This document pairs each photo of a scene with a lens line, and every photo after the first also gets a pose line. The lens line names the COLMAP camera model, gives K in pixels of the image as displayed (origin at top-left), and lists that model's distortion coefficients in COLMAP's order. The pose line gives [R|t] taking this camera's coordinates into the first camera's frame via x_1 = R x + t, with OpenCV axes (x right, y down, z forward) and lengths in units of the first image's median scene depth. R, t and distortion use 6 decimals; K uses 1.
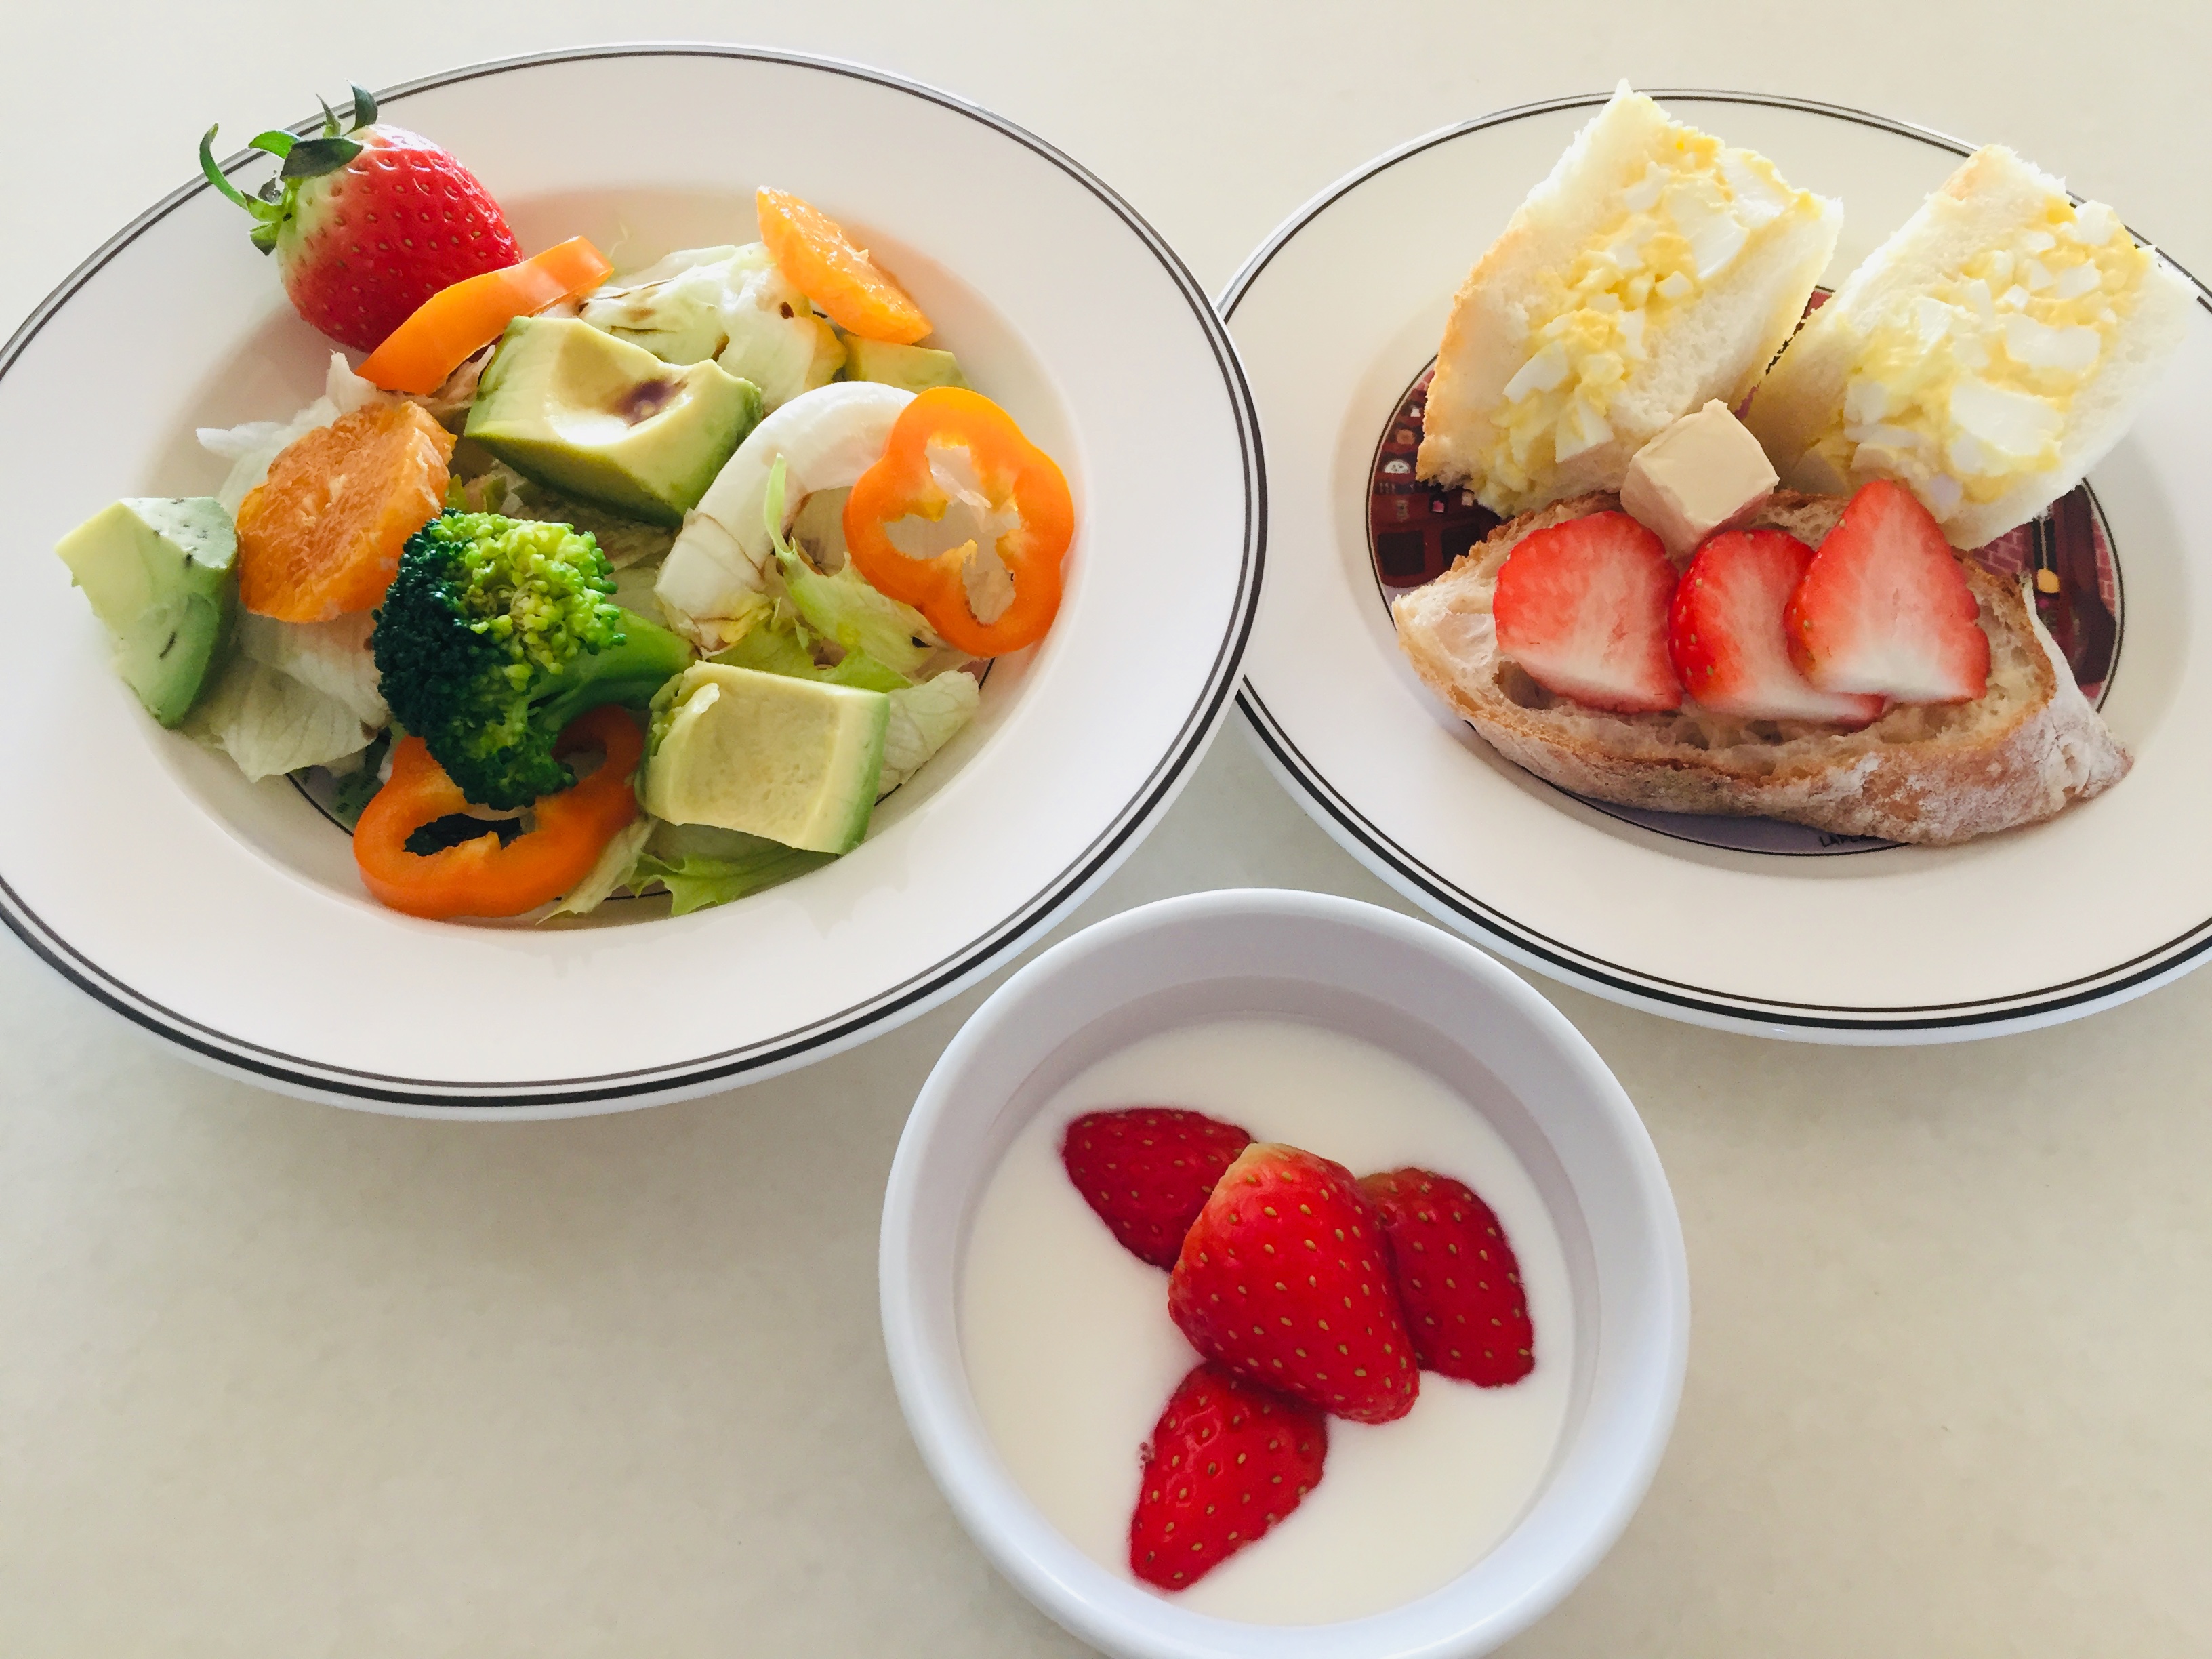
lens RADIAL K [[1868.7, 0, 1091.4], [0, 1868.7, 834.1], [0, 0, 1]] dist [0.072150, -0.088755]
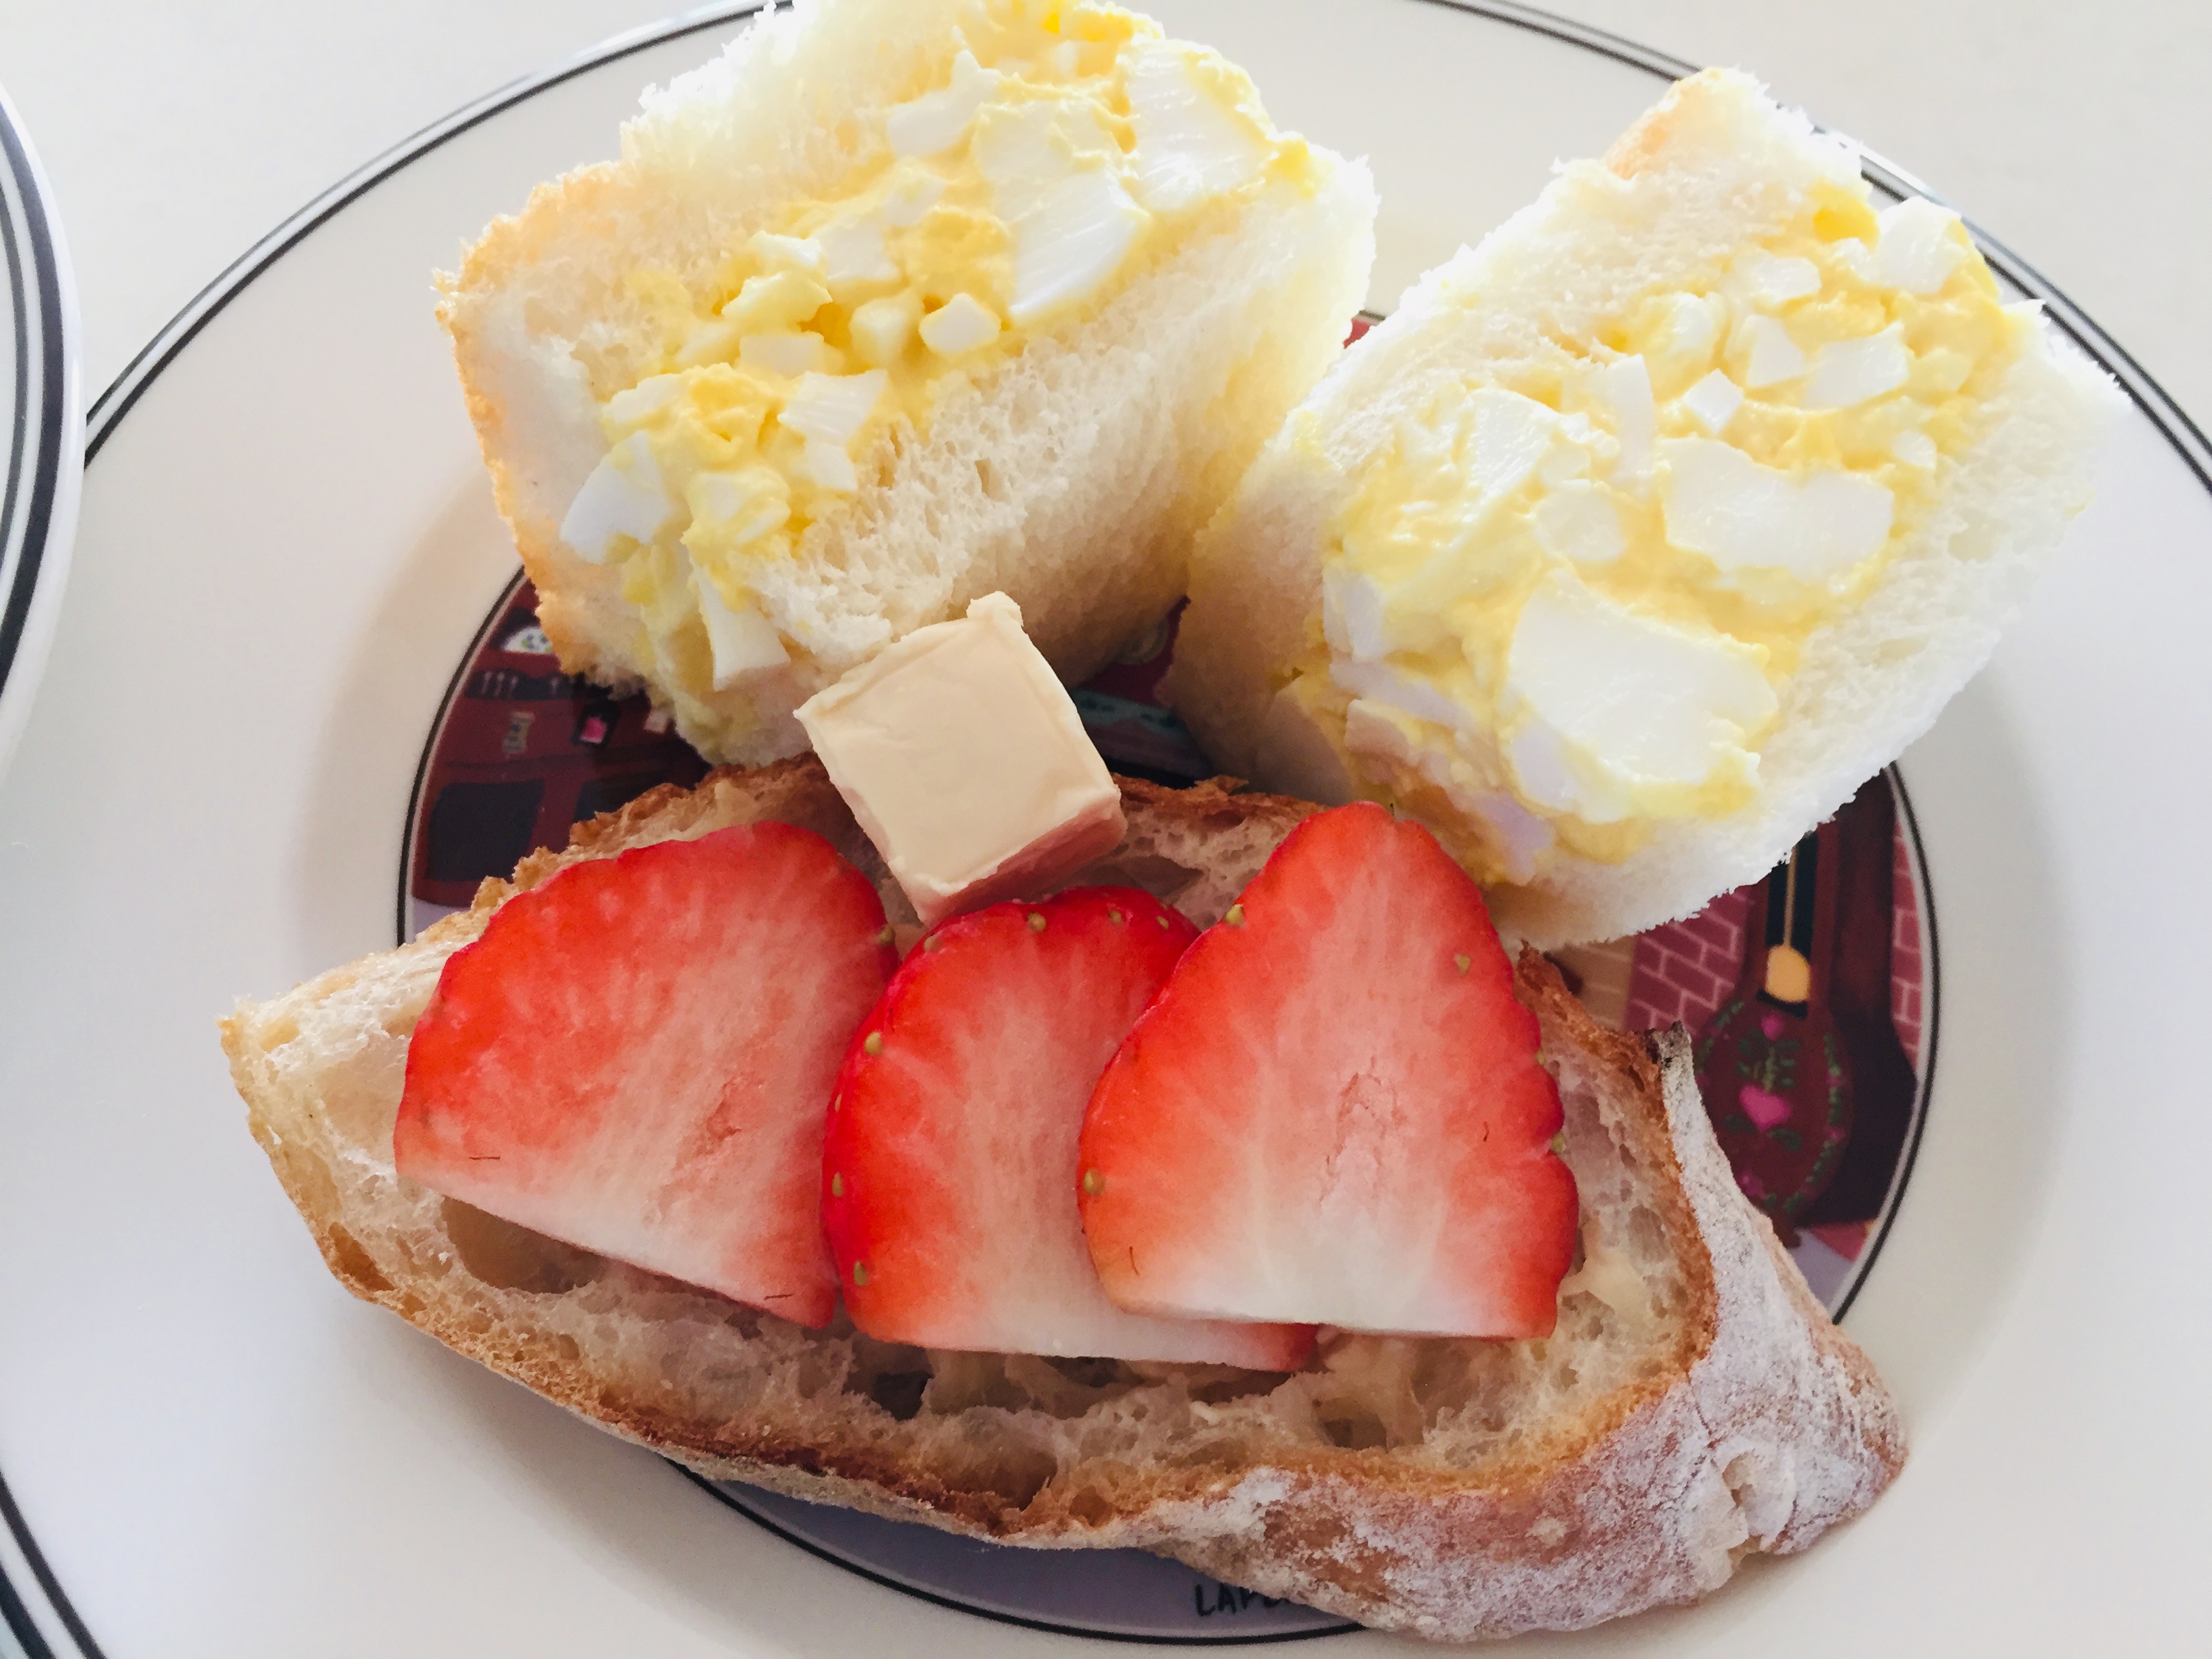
lens RADIAL K [[1868.7, 0, 1109.3], [0, 1868.7, 815.2], [0, 0, 1]] dist [0.072150, -0.088755]
pose [[0.998132, 0.060937, 0.004483, 0.357428], [-0.060963, 0.998122, 0.005958, -0.183026], [-0.004112, -0.006221, 0.999972, 0.564995]]
